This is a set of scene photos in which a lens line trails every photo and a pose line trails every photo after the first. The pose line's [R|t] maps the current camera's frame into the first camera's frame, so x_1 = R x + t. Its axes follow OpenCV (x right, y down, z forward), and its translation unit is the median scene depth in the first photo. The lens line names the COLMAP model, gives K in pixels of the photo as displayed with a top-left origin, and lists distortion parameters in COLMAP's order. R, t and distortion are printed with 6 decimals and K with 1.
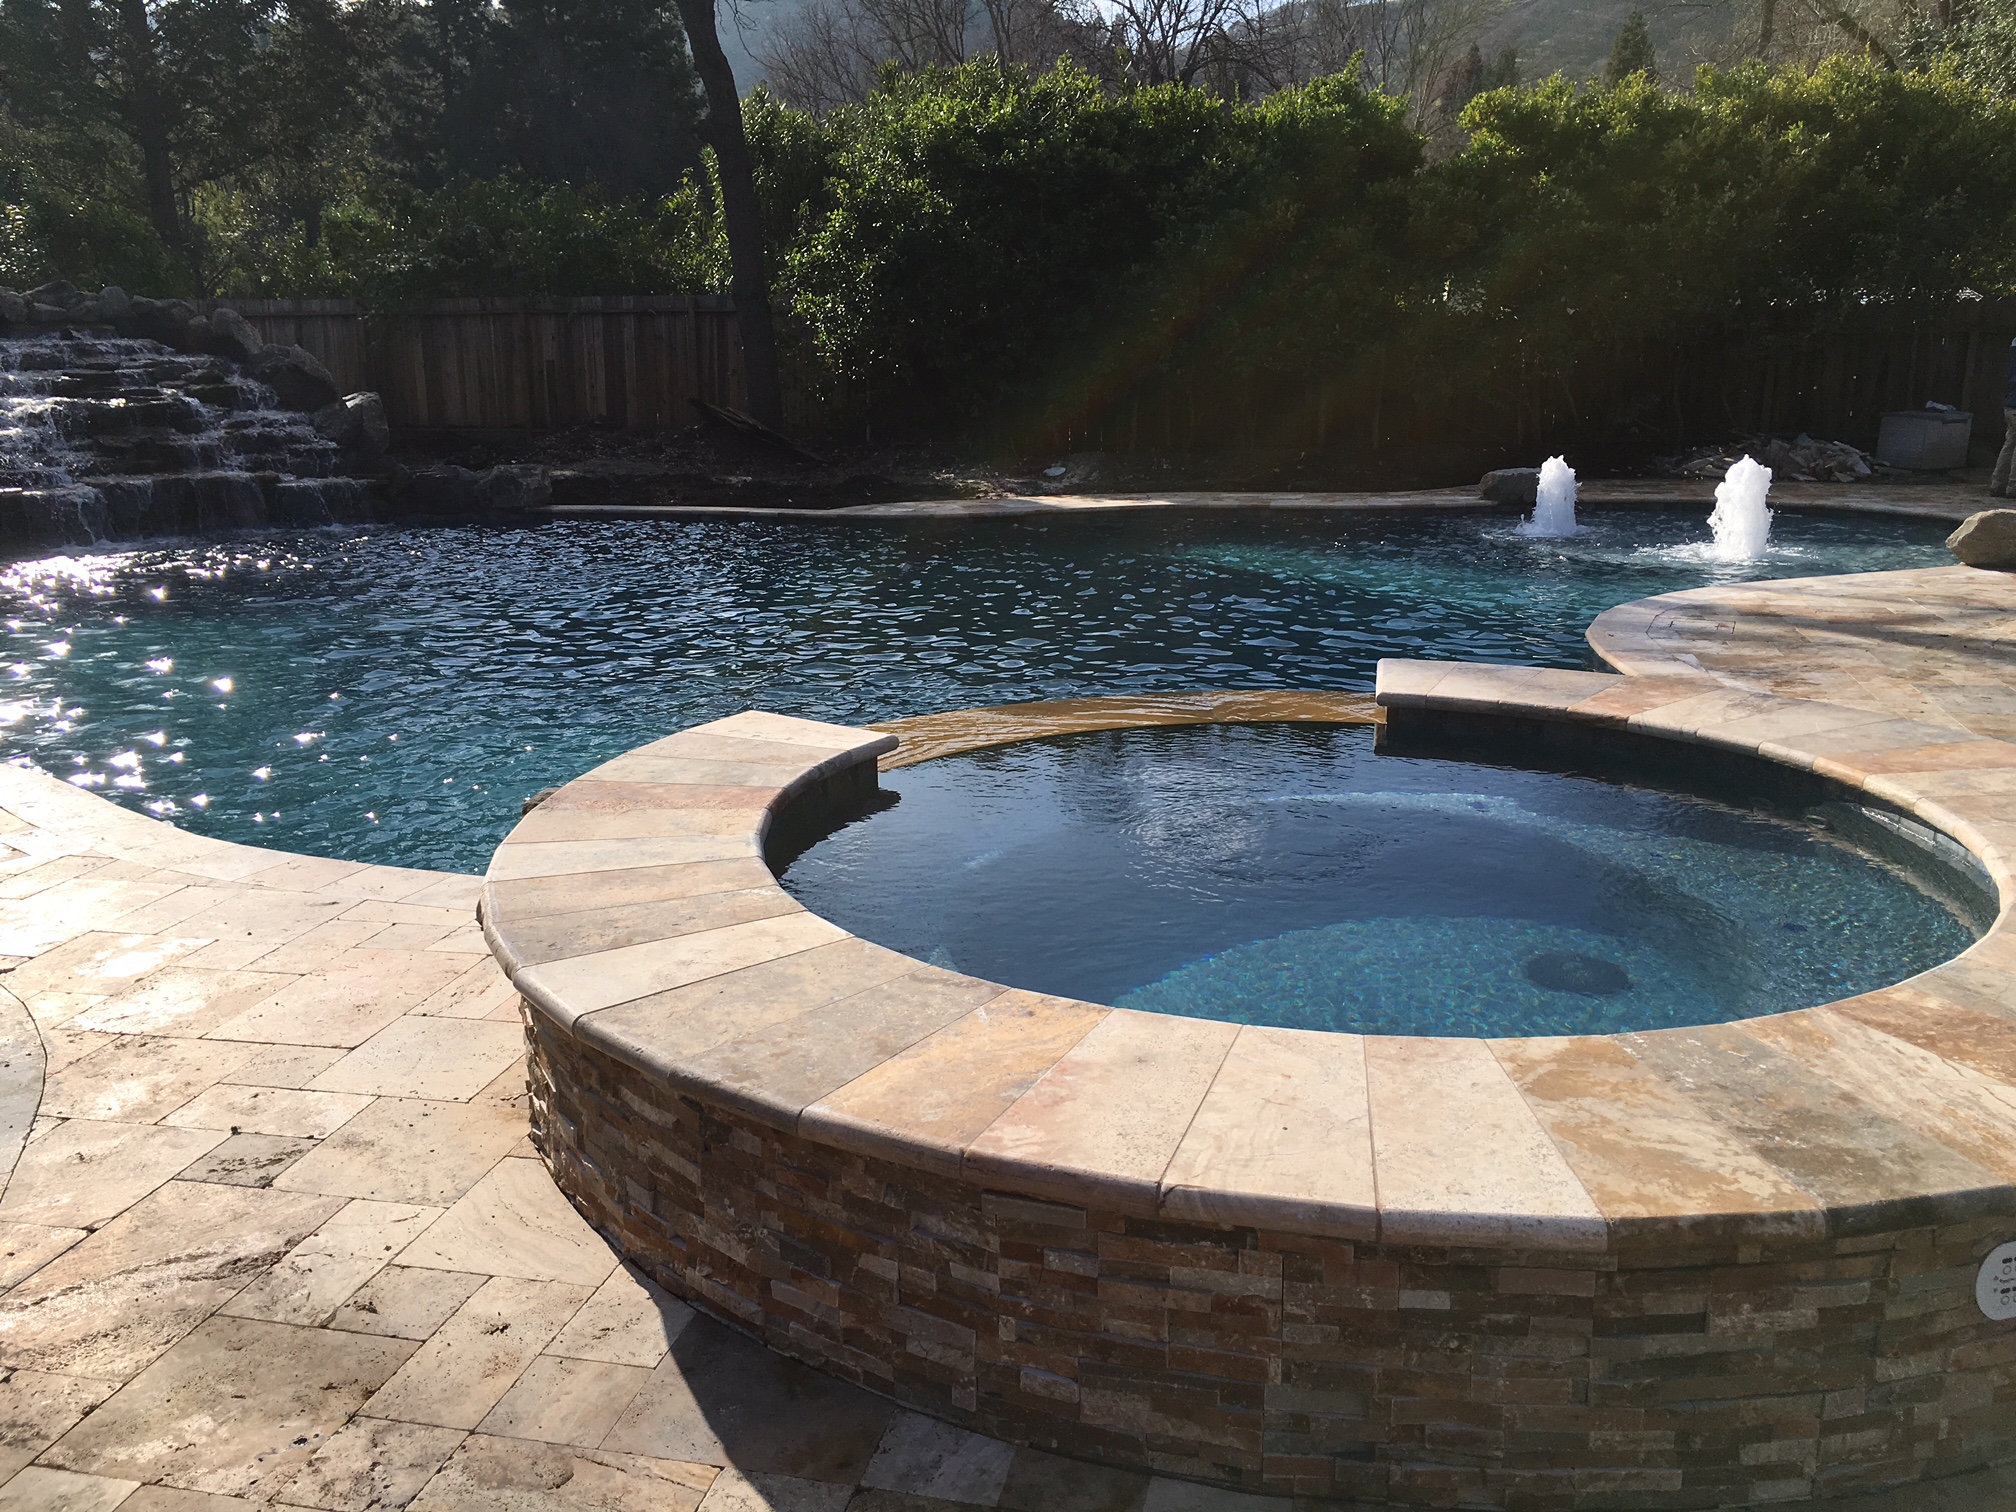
lens RADIAL K [[1710.3, 0, 1004.7], [0, 1710.3, 755.0], [0, 0, 1]] dist [0.068001, -0.082529]
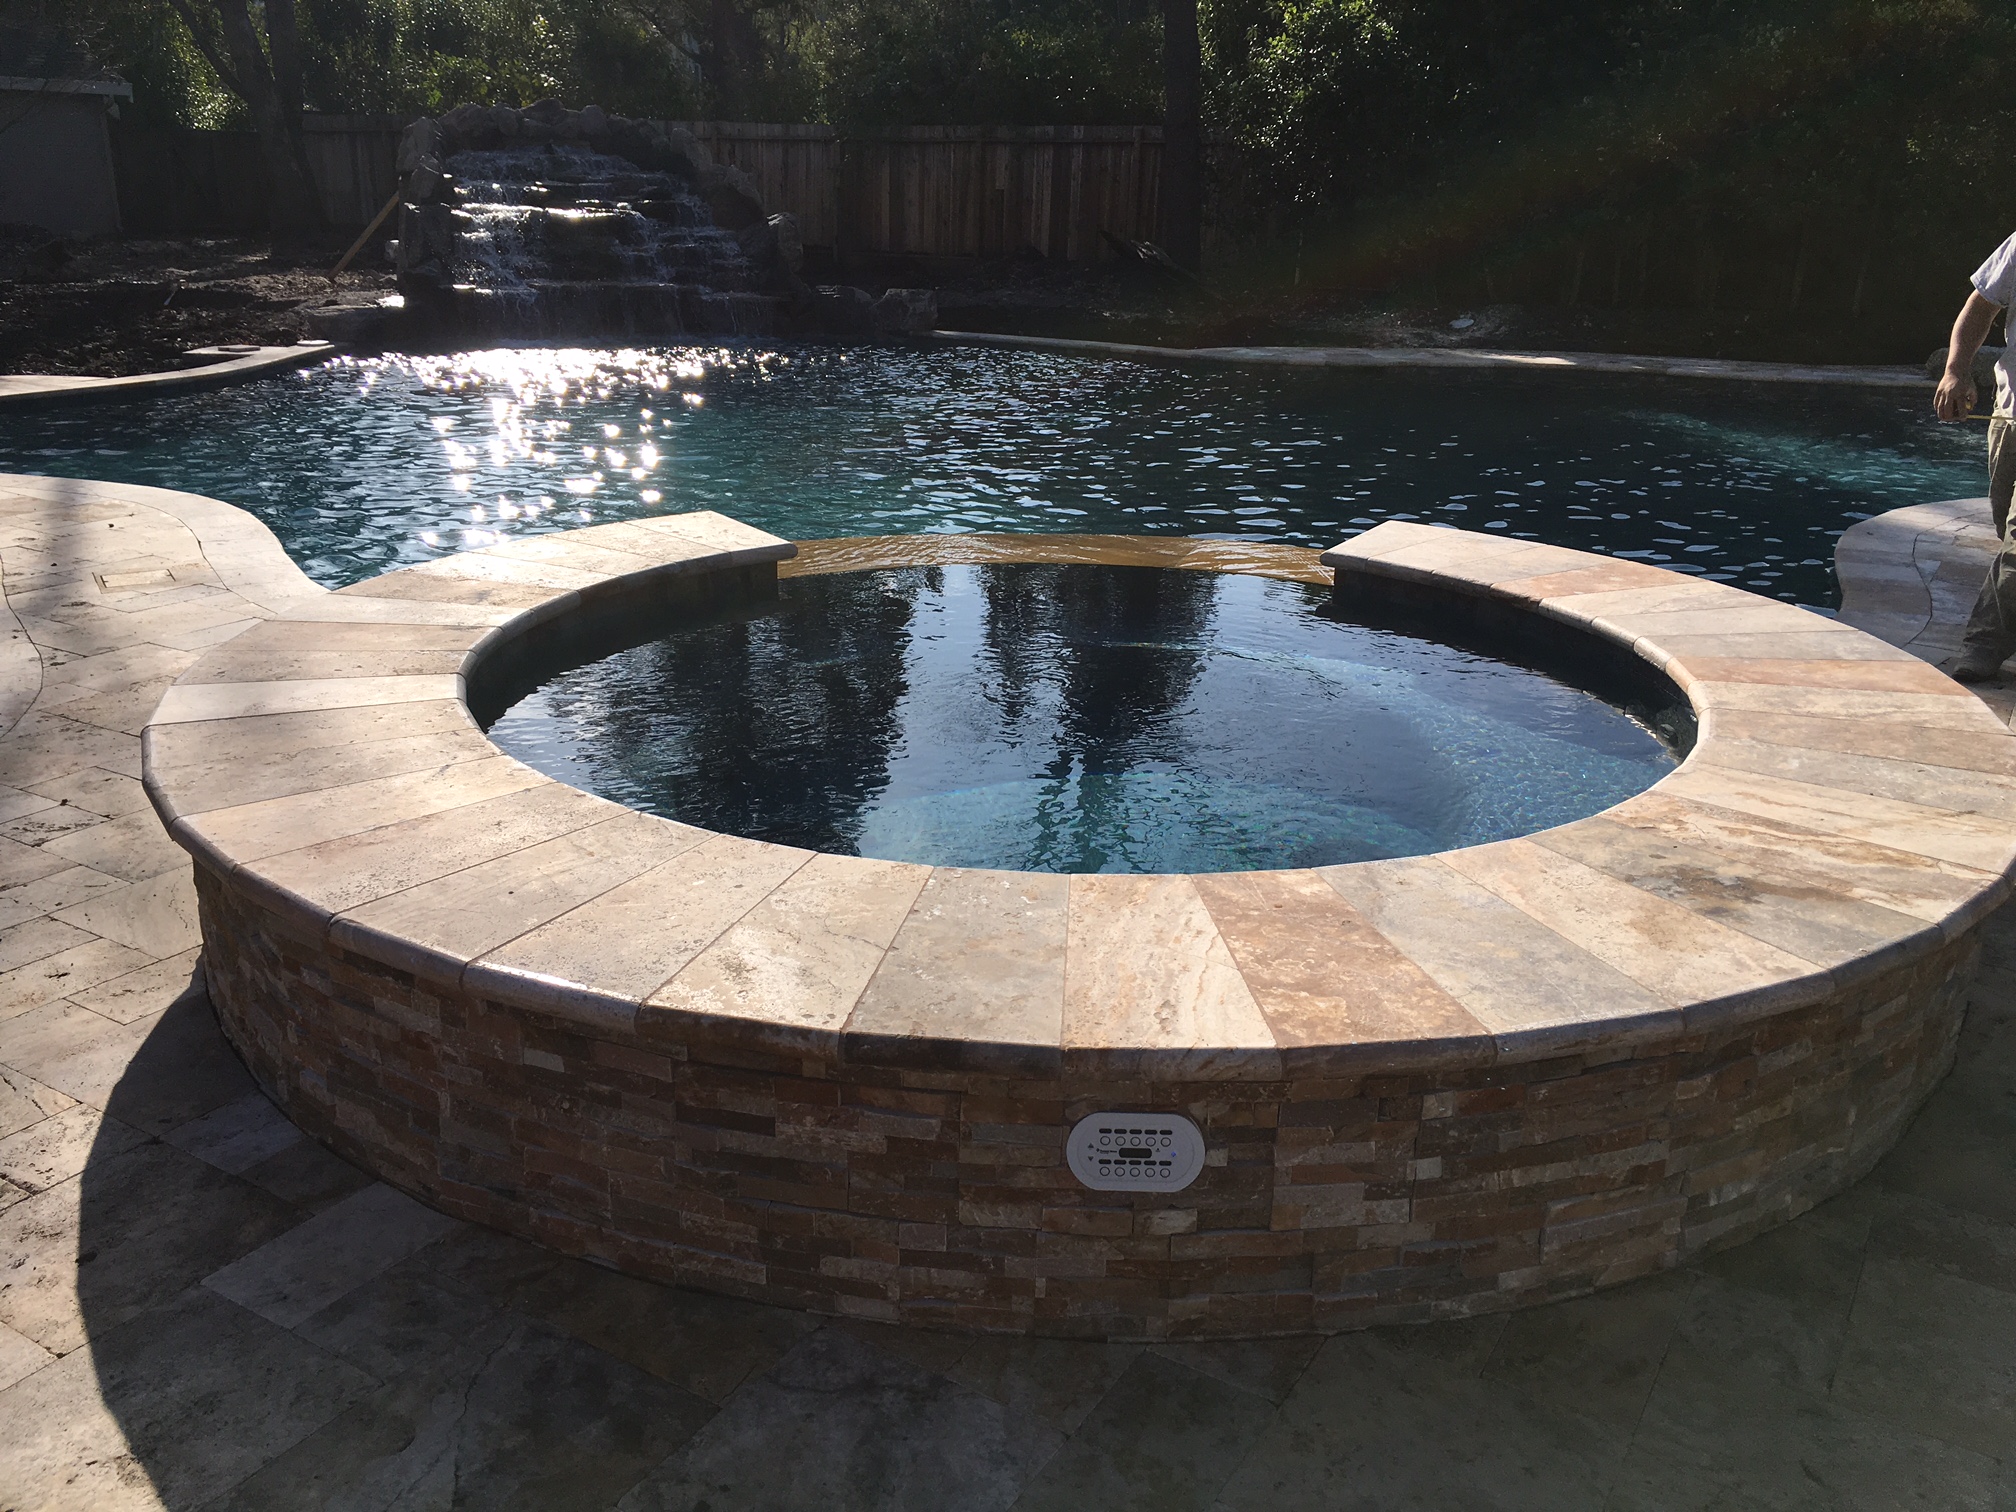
lens RADIAL K [[1710.3, 0, 1004.2], [0, 1710.3, 753.5], [0, 0, 1]] dist [0.068001, -0.082529]
pose [[0.947828, 0.128984, -0.291521, 0.775730], [-0.103932, 0.989553, 0.099915, -0.005795], [0.301363, -0.064404, 0.951332, 0.088059]]
